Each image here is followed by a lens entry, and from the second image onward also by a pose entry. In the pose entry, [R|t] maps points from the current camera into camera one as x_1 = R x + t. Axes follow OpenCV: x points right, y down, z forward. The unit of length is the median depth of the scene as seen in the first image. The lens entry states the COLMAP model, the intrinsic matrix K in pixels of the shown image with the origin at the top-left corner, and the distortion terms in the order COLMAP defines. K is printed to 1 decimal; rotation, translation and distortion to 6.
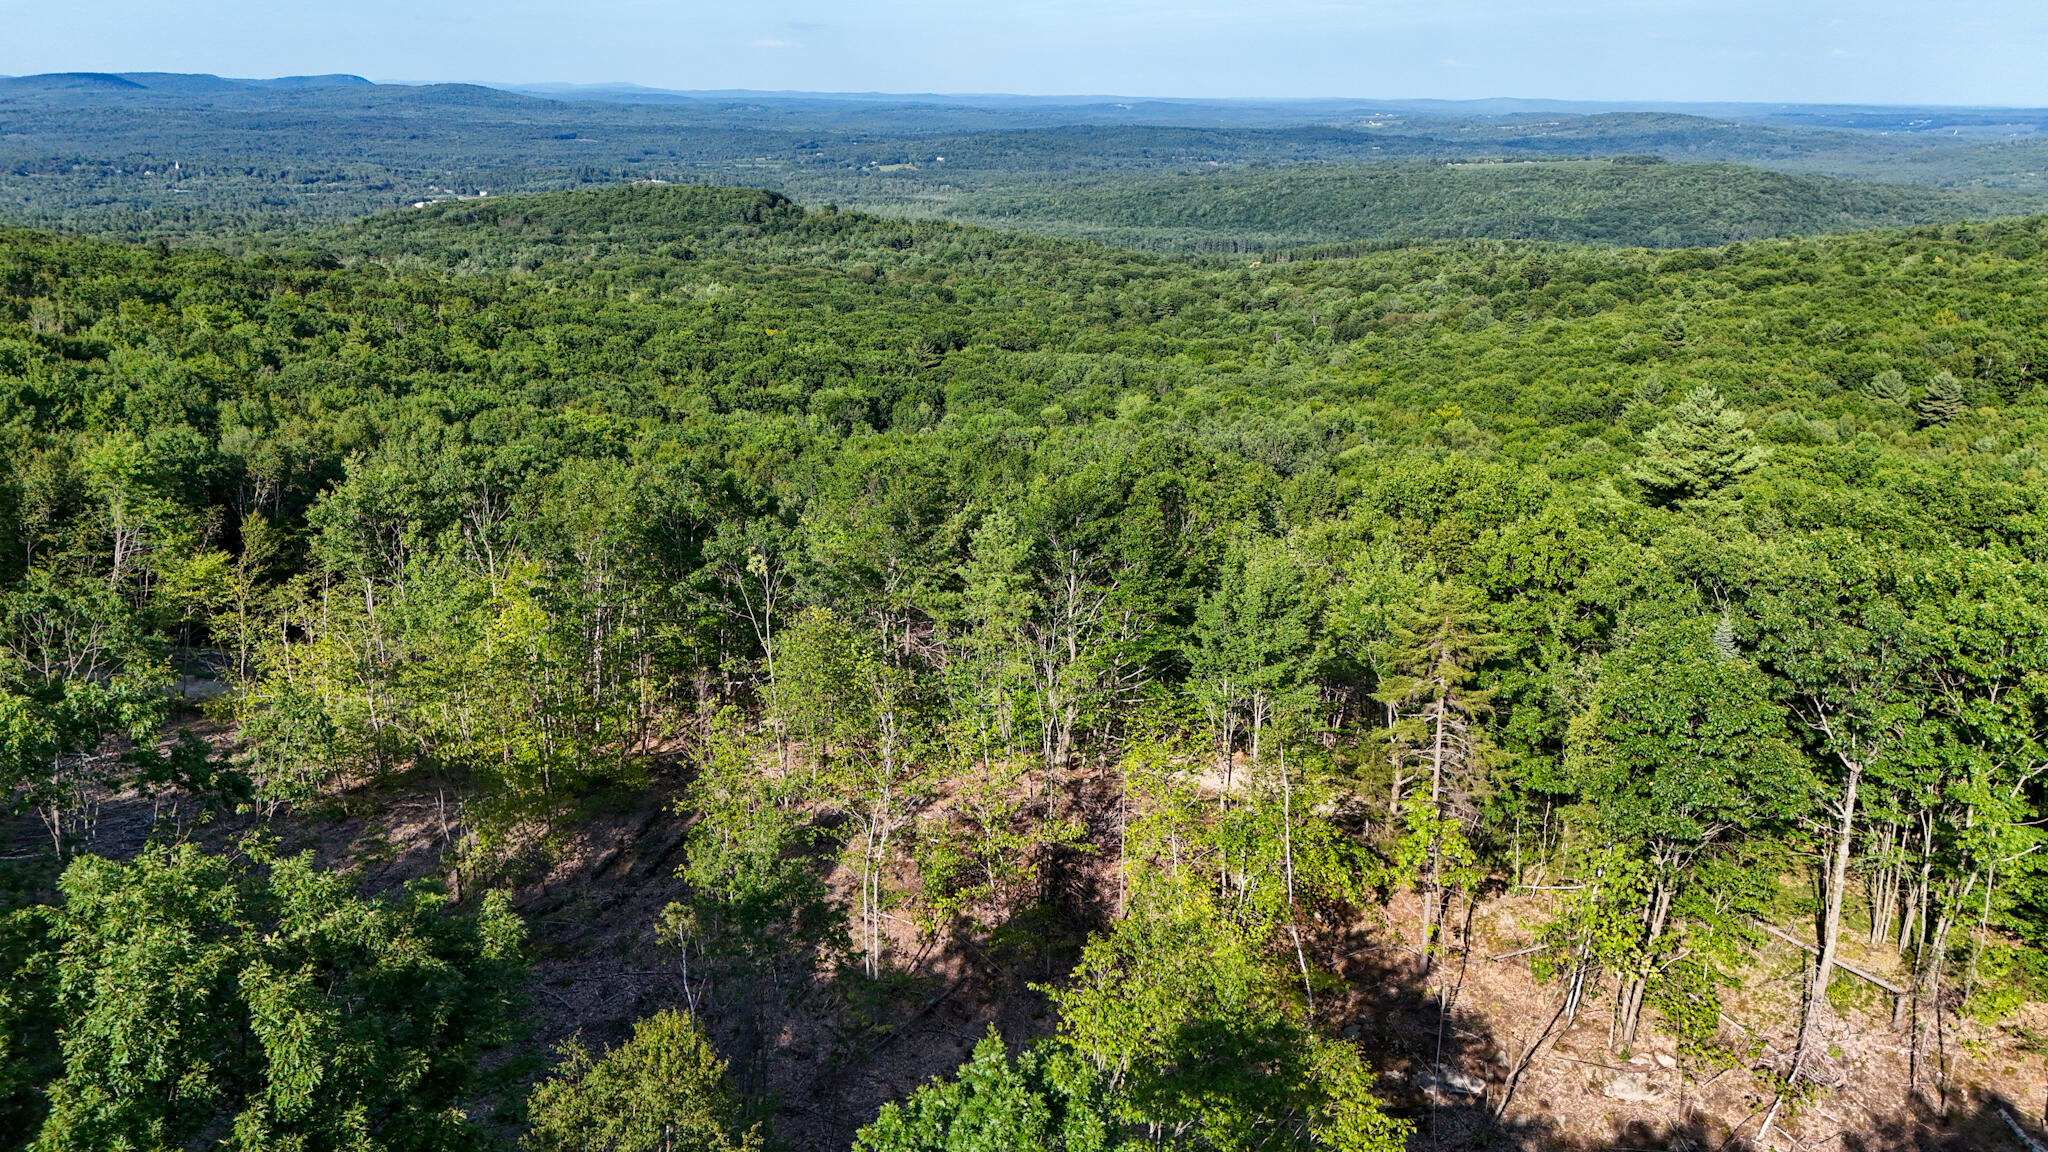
lens RADIAL K [[1498.9, 0, 1023.3], [0, 1498.9, 593.8], [0, 0, 1]] dist [0.072652, -0.074261]
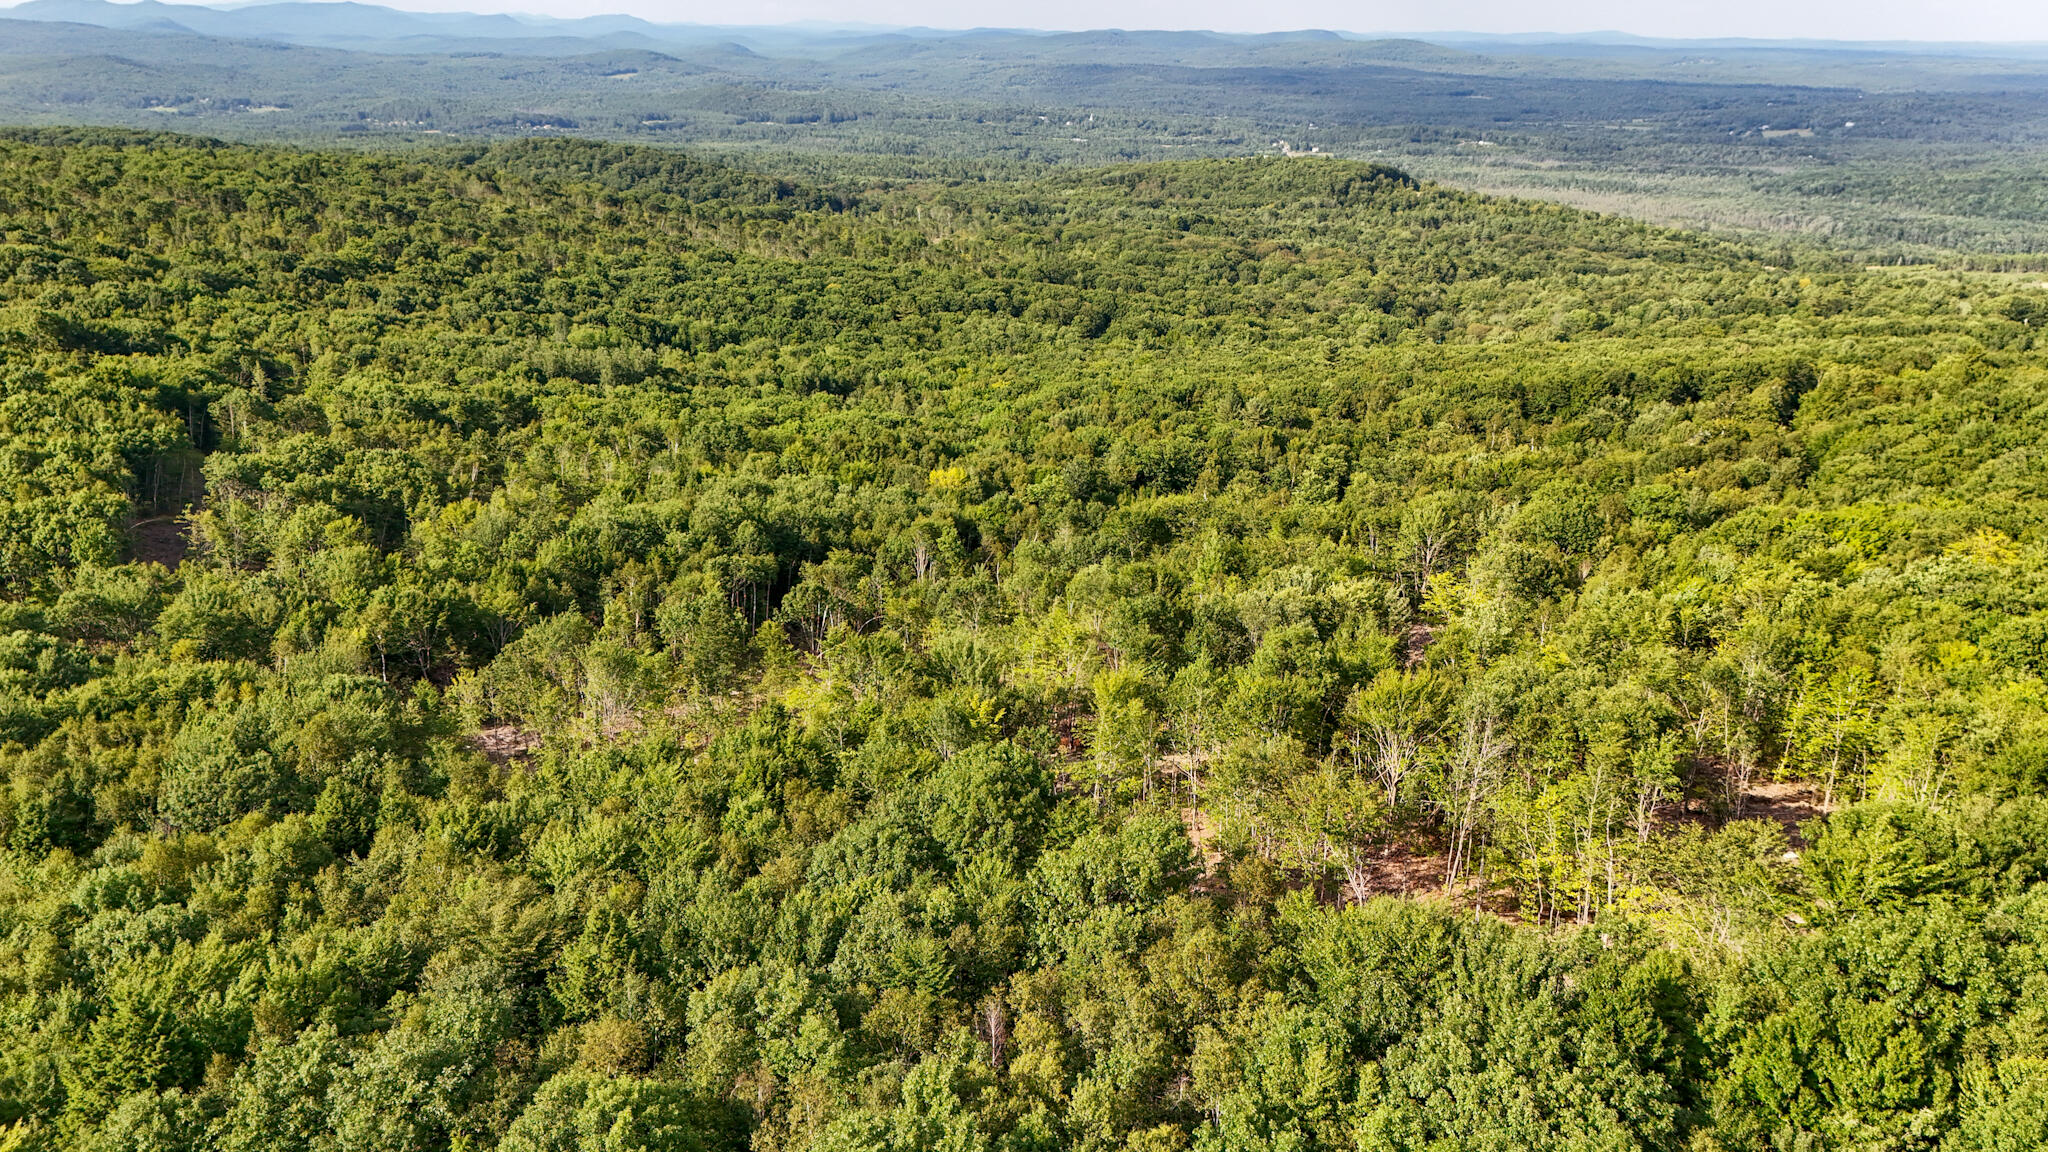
lens RADIAL K [[1508.5, 0, 1021.8], [0, 1508.5, 570.3], [0, 0, 1]] dist [0.068044, -0.066587]
pose [[0.825261, 0.189669, -0.531949, 0.266635], [-0.182119, 0.980975, 0.067235, -0.012598], [0.534581, 0.041392, 0.844103, -0.035286]]
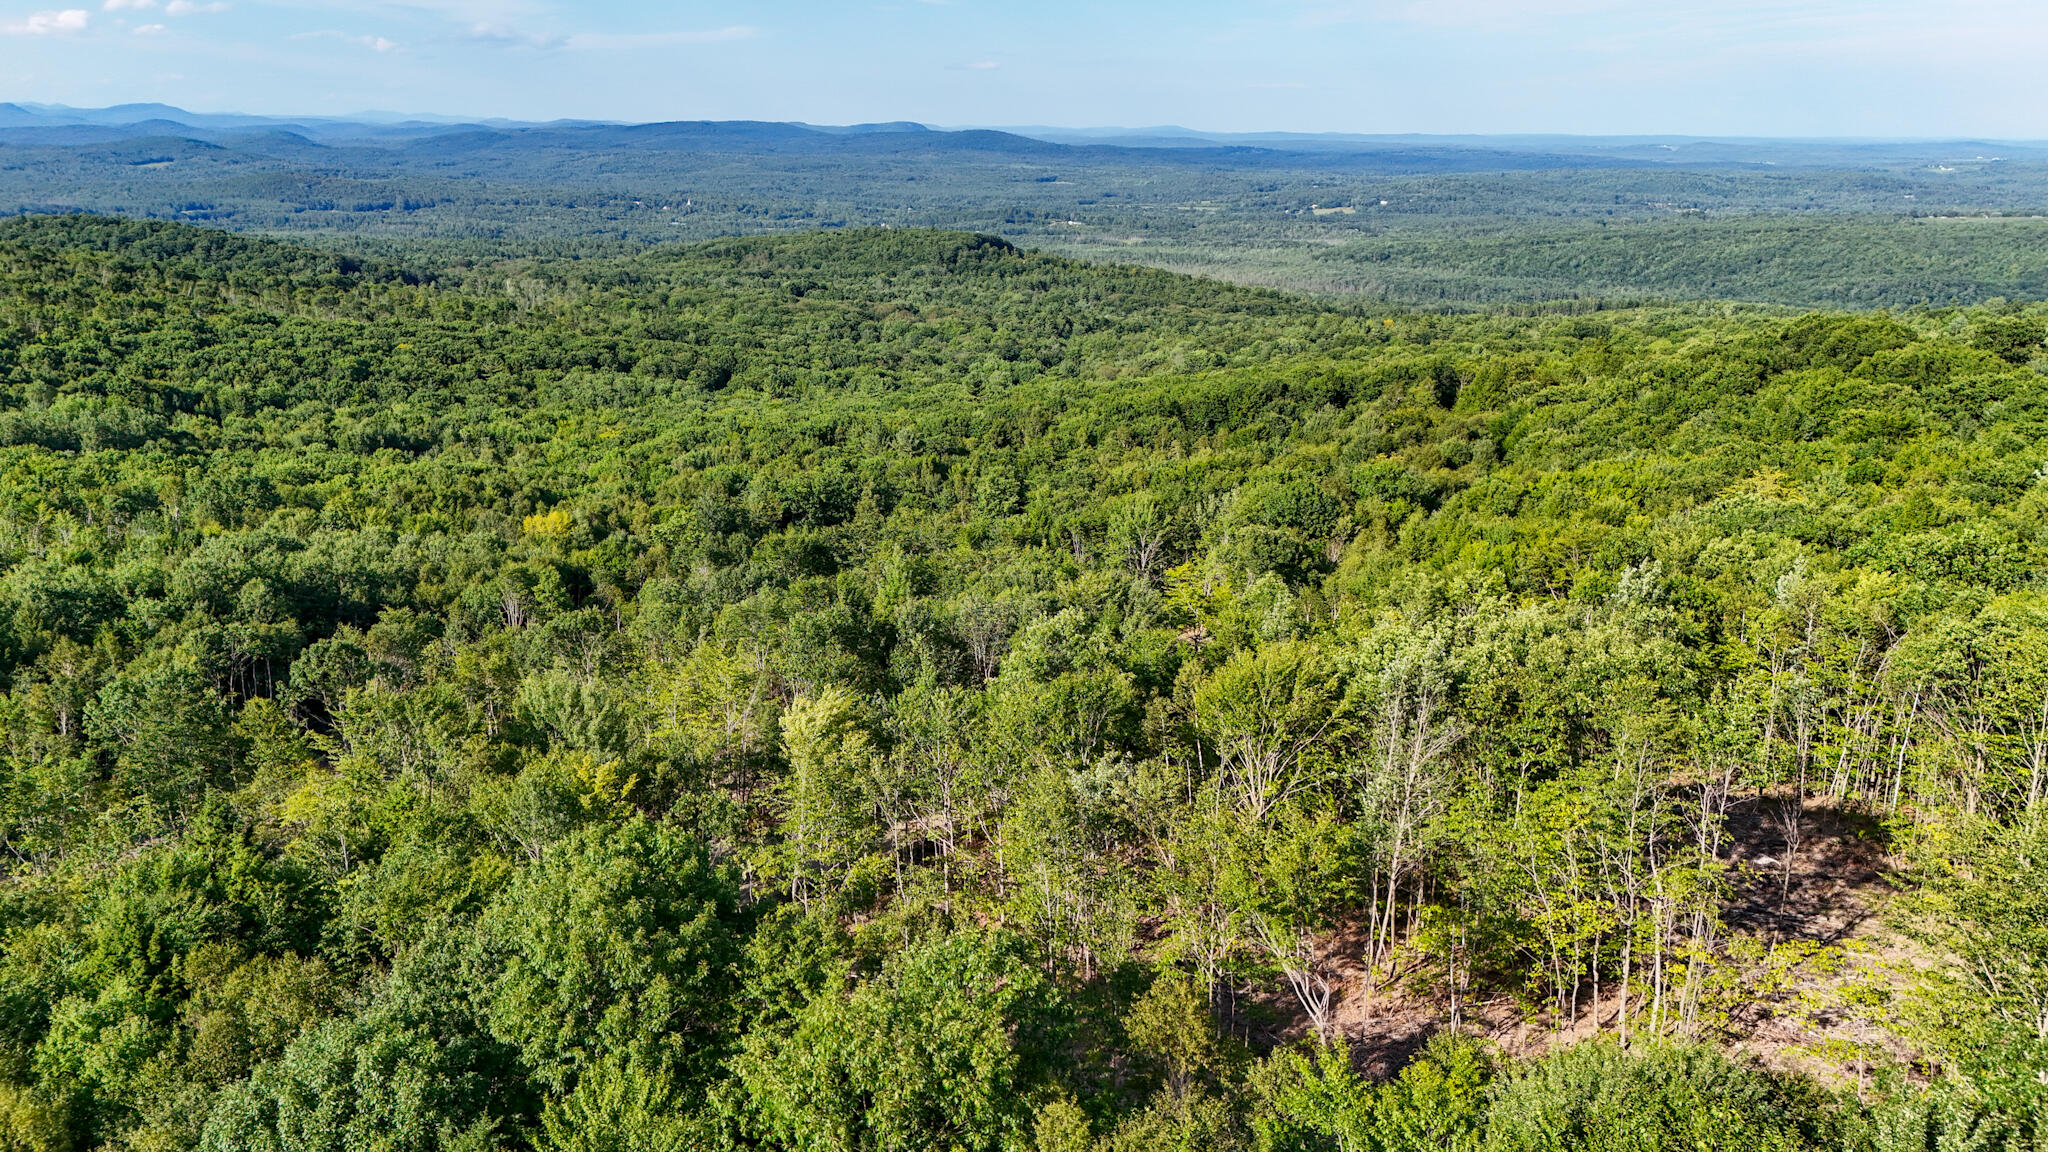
lens RADIAL K [[1504.1, 0, 1021.6], [0, 1504.1, 571.6], [0, 0, 1]] dist [0.073168, -0.070675]
pose [[0.940877, 0.095582, -0.324985, 0.248944], [-0.108320, 0.993888, -0.021288, -0.005543], [0.320964, 0.055231, 0.945480, -0.005995]]
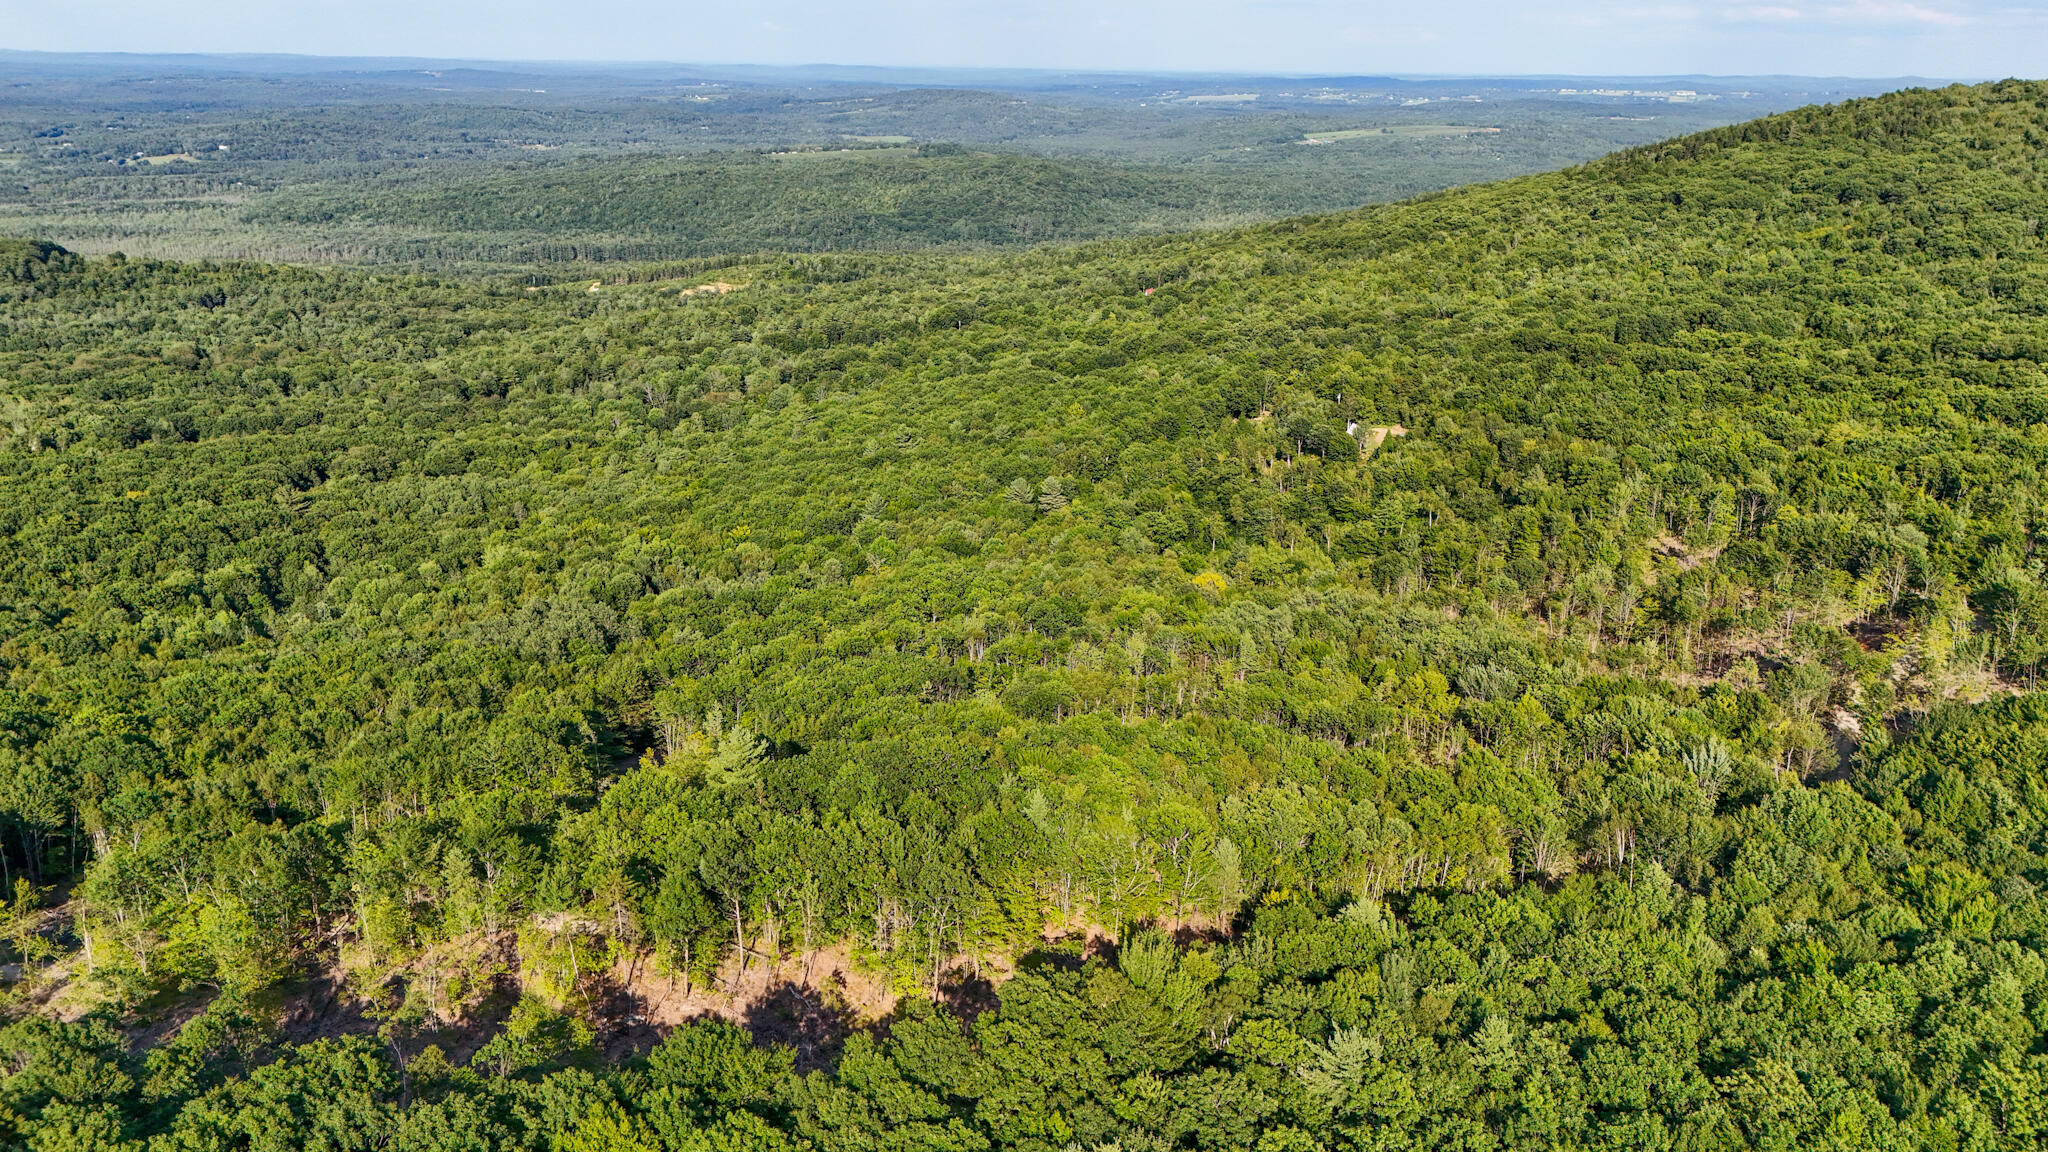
lens RADIAL K [[1508.5, 0, 1021.8], [0, 1508.5, 570.3], [0, 0, 1]] dist [0.068044, -0.066587]
pose [[0.915046, -0.130051, 0.381809, -0.003211], [0.127363, 0.991326, 0.032424, -0.024603], [-0.382714, 0.018959, 0.923672, -0.091618]]
